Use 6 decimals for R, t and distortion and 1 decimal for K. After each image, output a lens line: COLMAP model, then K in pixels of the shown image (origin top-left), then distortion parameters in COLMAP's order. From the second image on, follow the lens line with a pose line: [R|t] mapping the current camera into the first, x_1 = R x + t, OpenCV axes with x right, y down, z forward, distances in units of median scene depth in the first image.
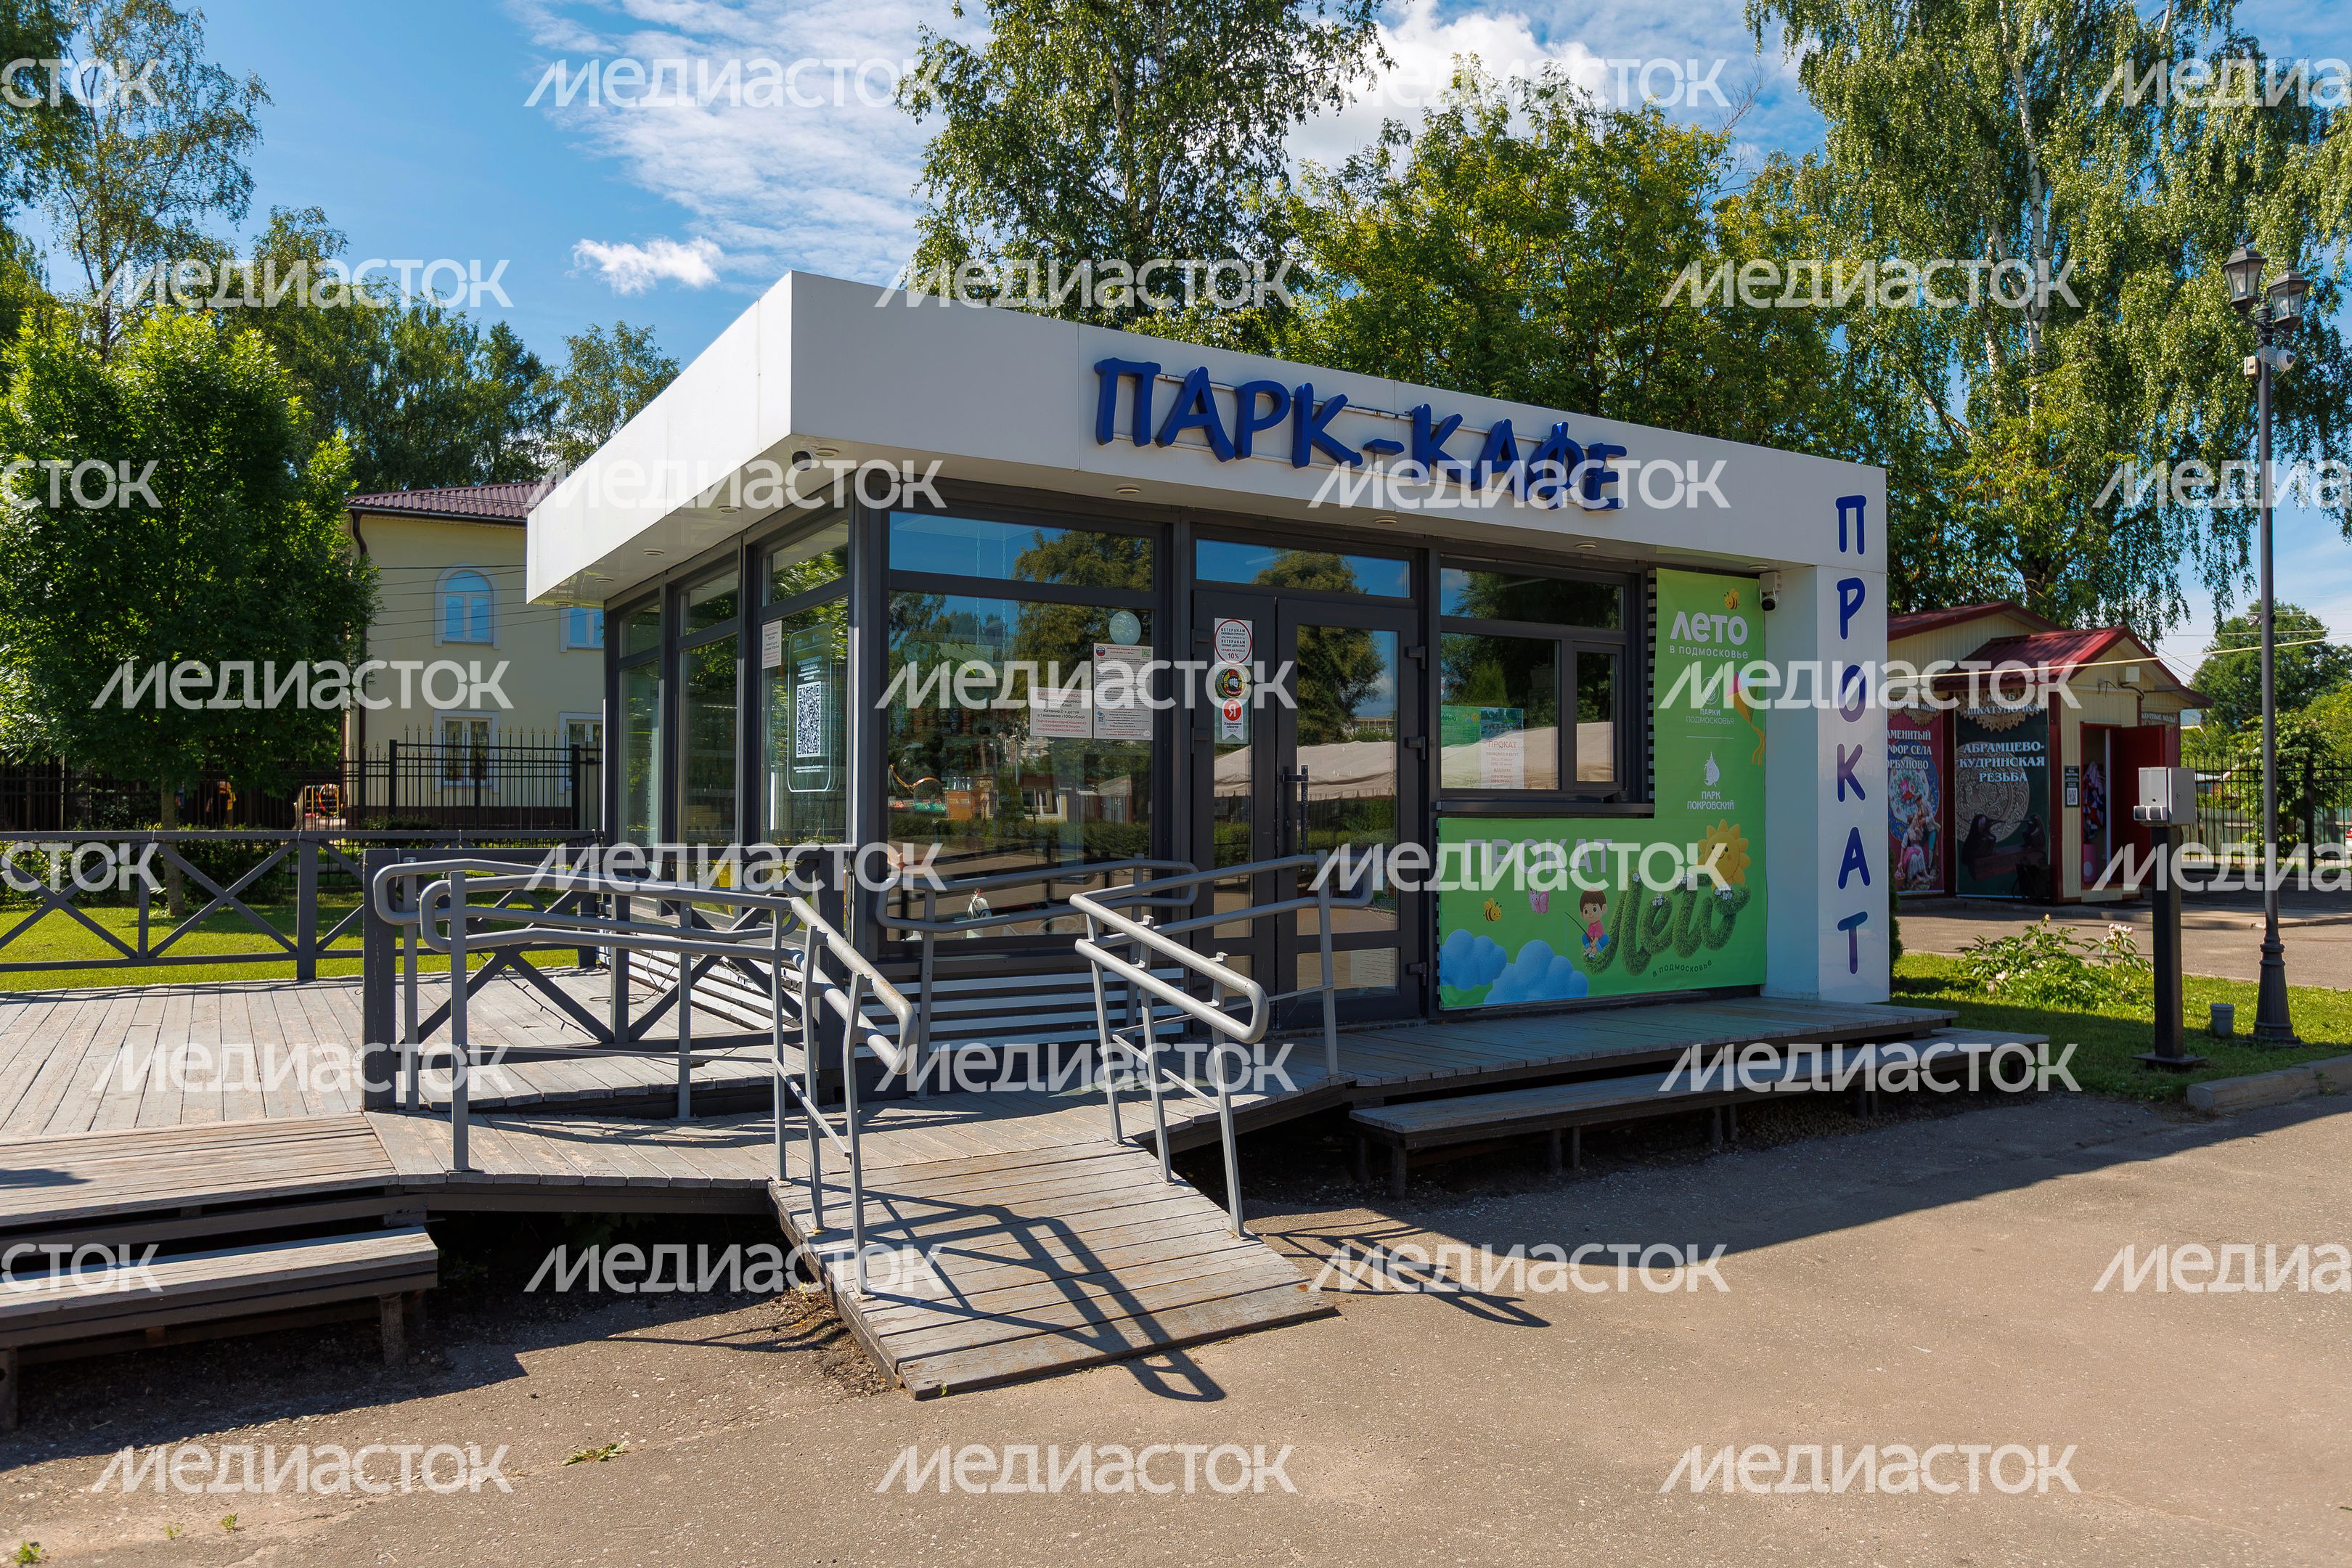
lens RADIAL K [[1595.0, 0, 1177.8], [0, 1595.0, 785.3], [0, 0, 1]] dist [0.001290, 0.001187]
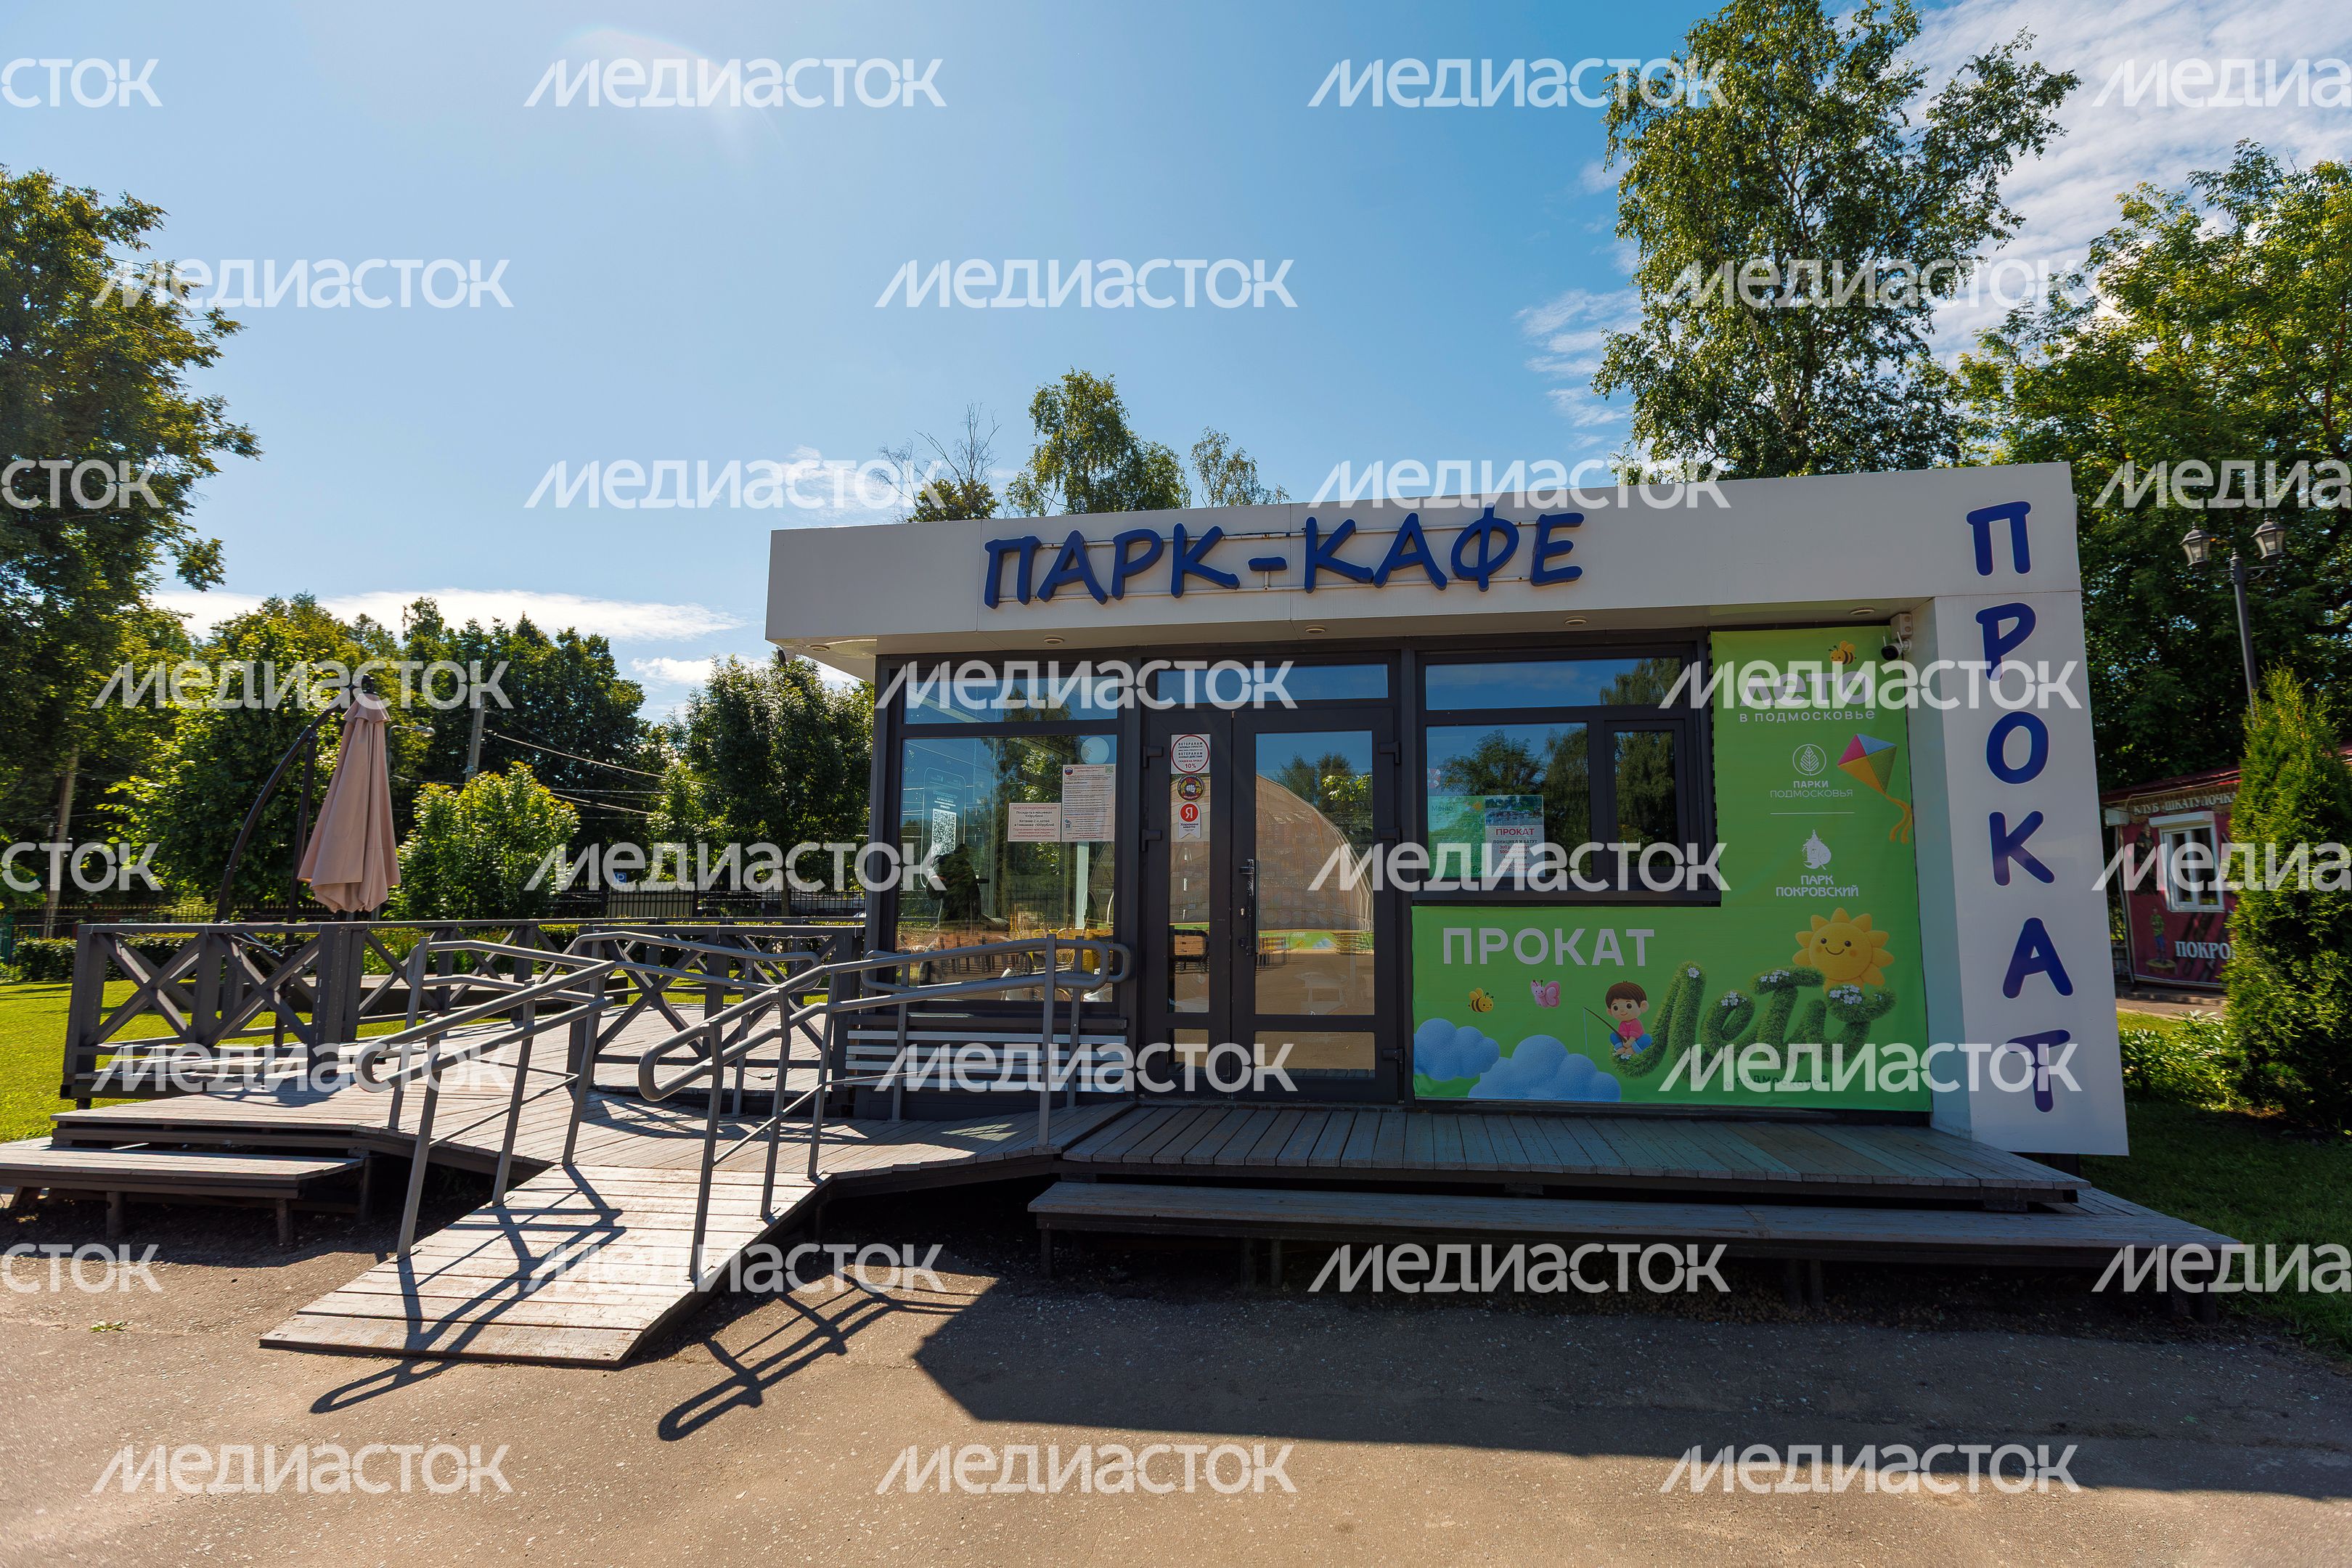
lens RADIAL K [[1077.8, 0, 1177.3], [0, 1077.8, 785.6], [0, 0, 1]] dist [-0.001204, 0.000818]
pose [[0.774942, -0.072829, -0.627822, 0.563803], [0.011156, 0.994760, -0.101624, 0.014020], [0.631934, 0.071749, 0.771694, 0.423882]]
